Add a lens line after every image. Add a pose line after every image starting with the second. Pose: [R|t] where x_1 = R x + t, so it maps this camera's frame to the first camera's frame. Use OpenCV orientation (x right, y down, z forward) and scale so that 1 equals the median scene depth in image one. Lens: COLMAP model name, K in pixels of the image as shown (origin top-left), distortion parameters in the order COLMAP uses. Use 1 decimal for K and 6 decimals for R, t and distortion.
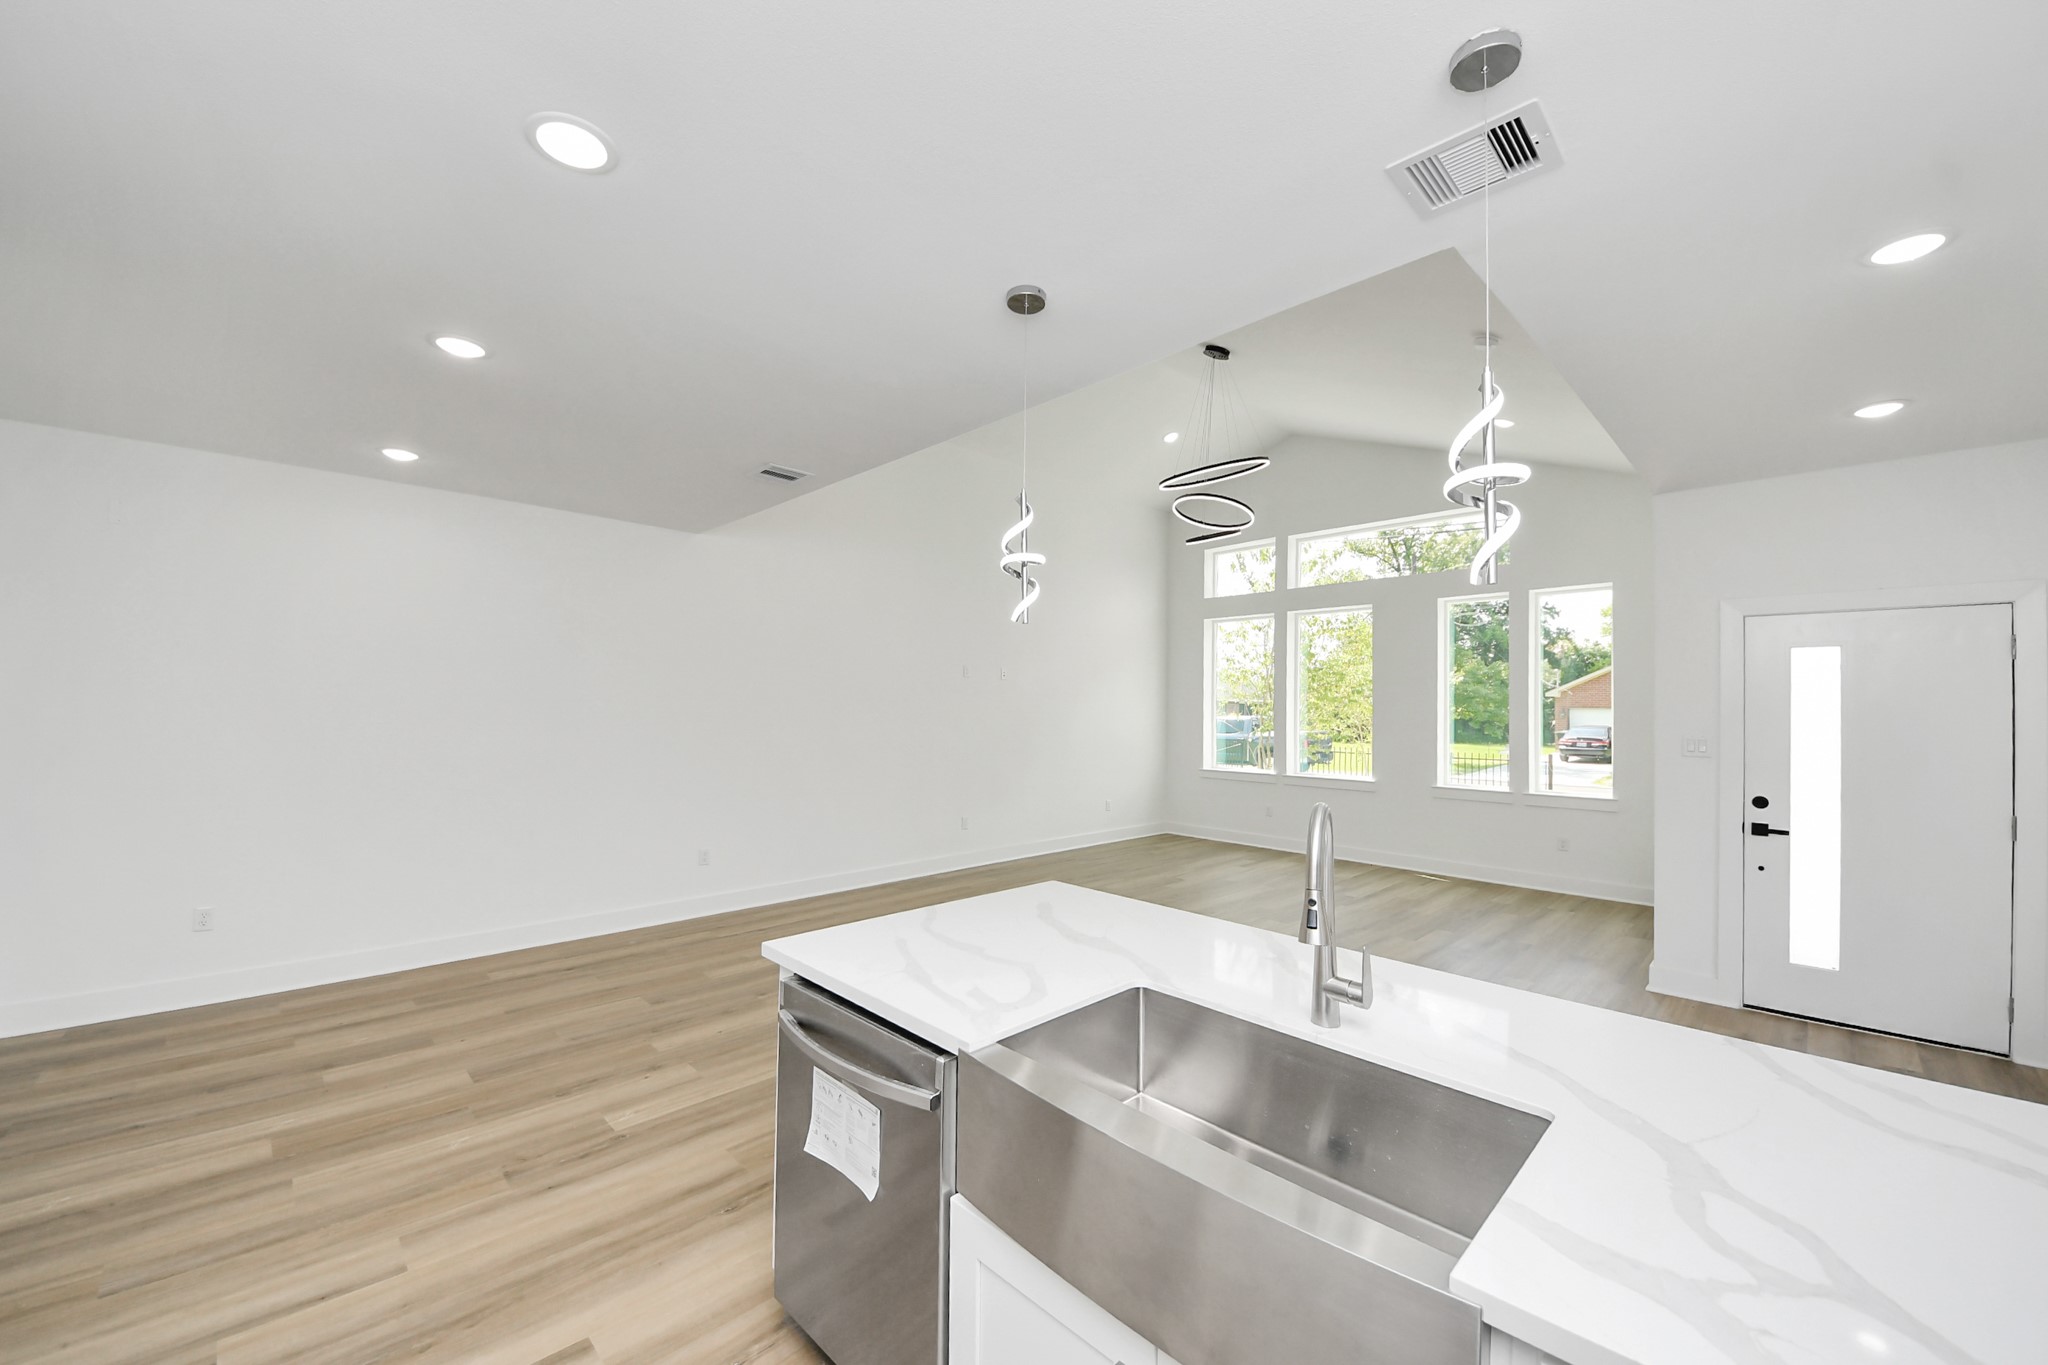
lens RADIAL K [[759.6, 0, 1024.0], [0, 759.6, 682.5], [0, 0, 1]] dist [0.028656, -0.016272]
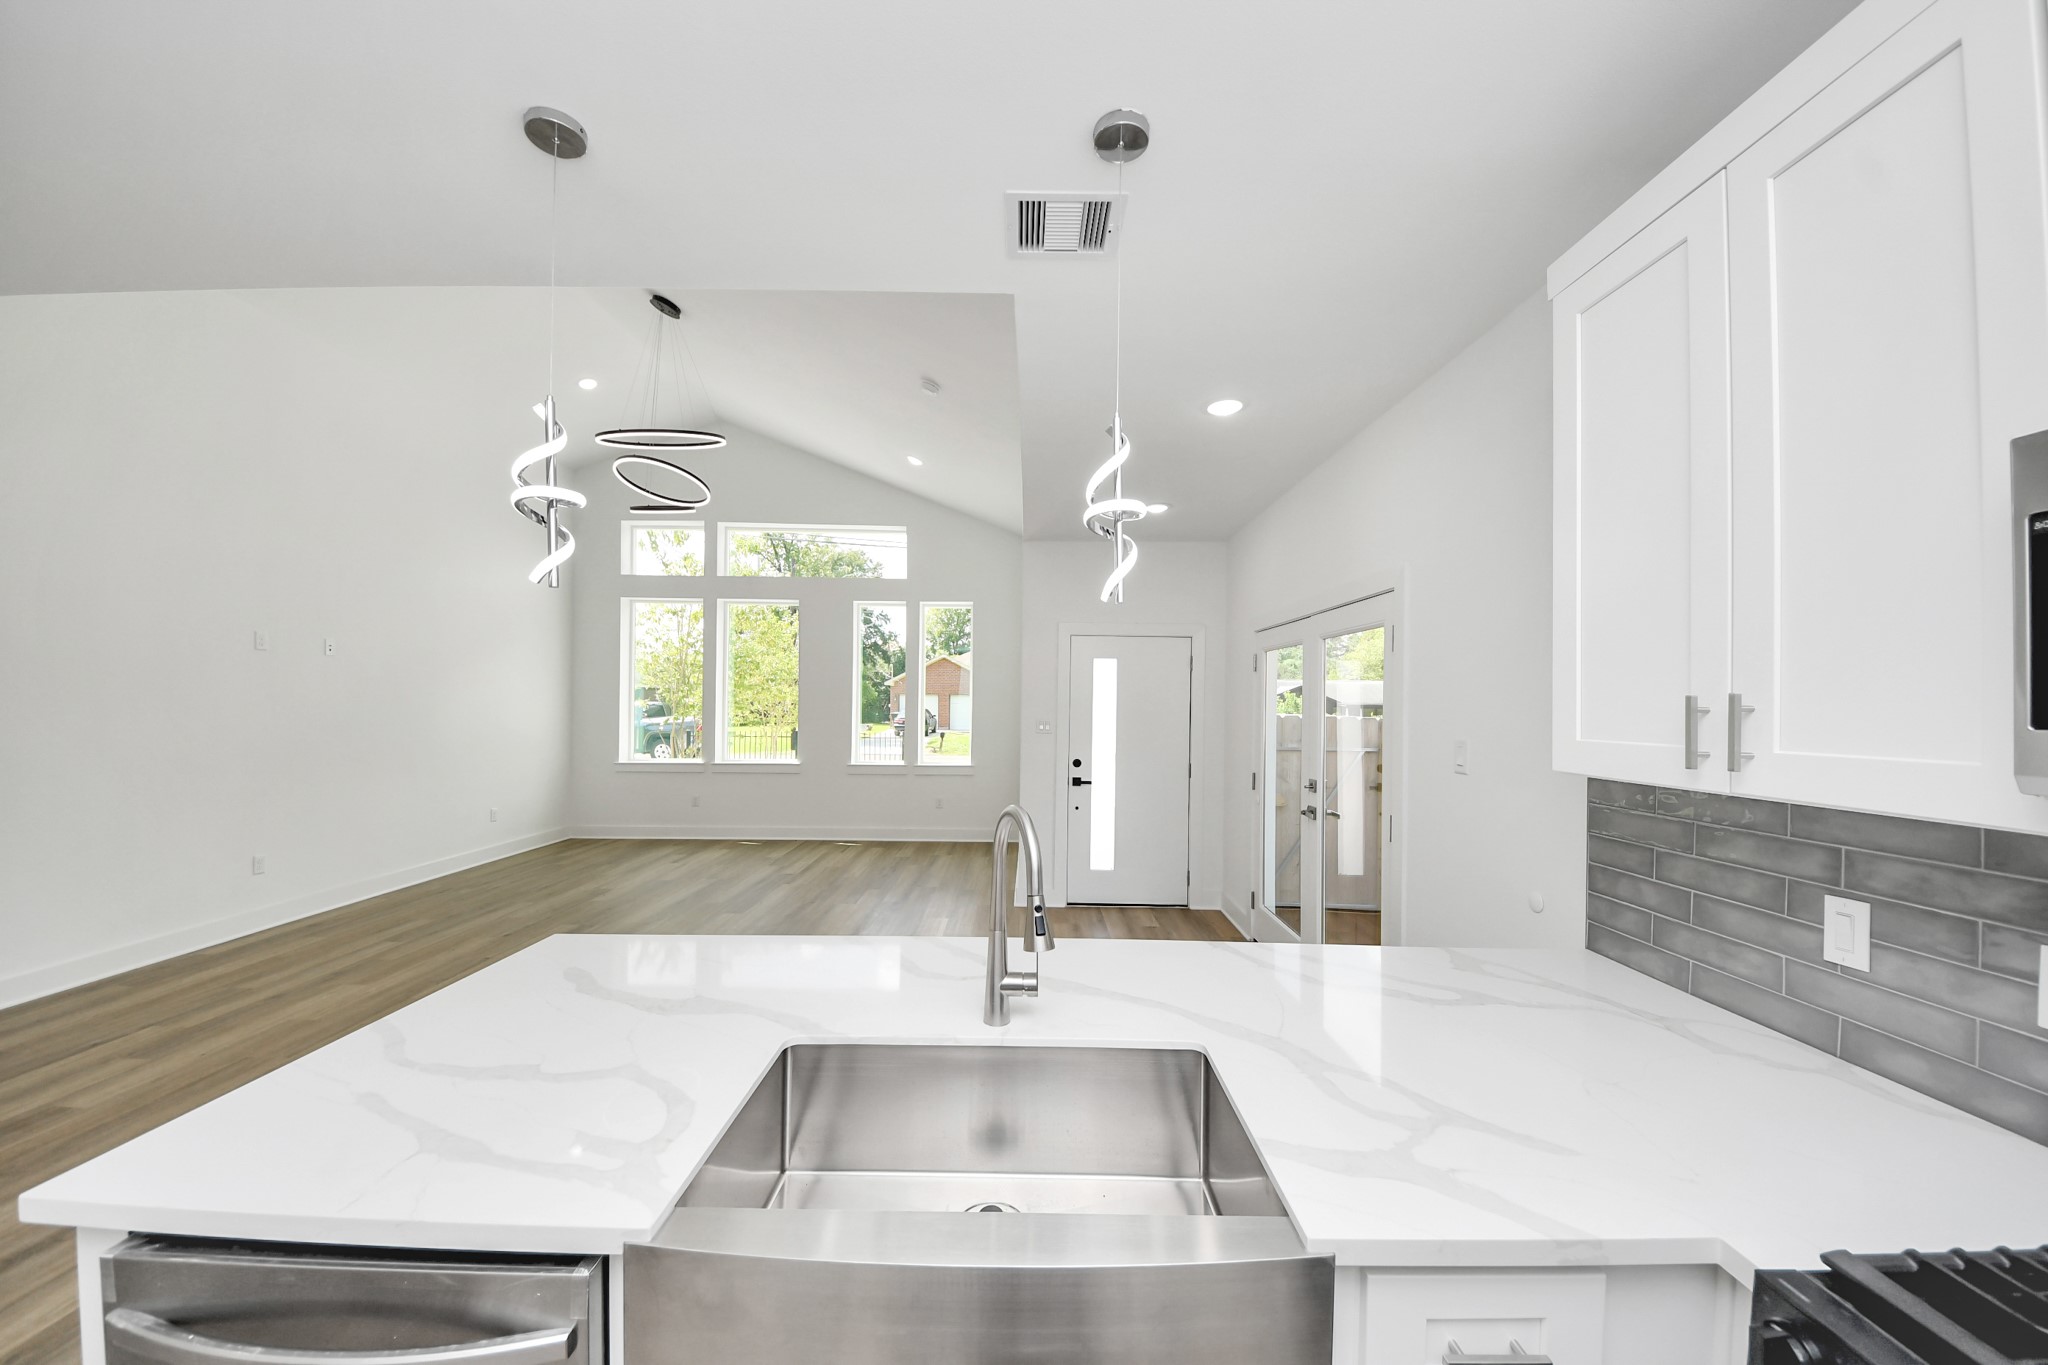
lens RADIAL K [[723.1, 0, 1021.2], [0, 723.1, 689.9], [0, 0, 1]] dist [0.058626, -0.034947]
pose [[0.716205, 0.008680, 0.697836, -0.068075], [-0.028362, 0.999459, 0.016677, -0.002280], [-0.697313, -0.031736, 0.716064, 0.078722]]
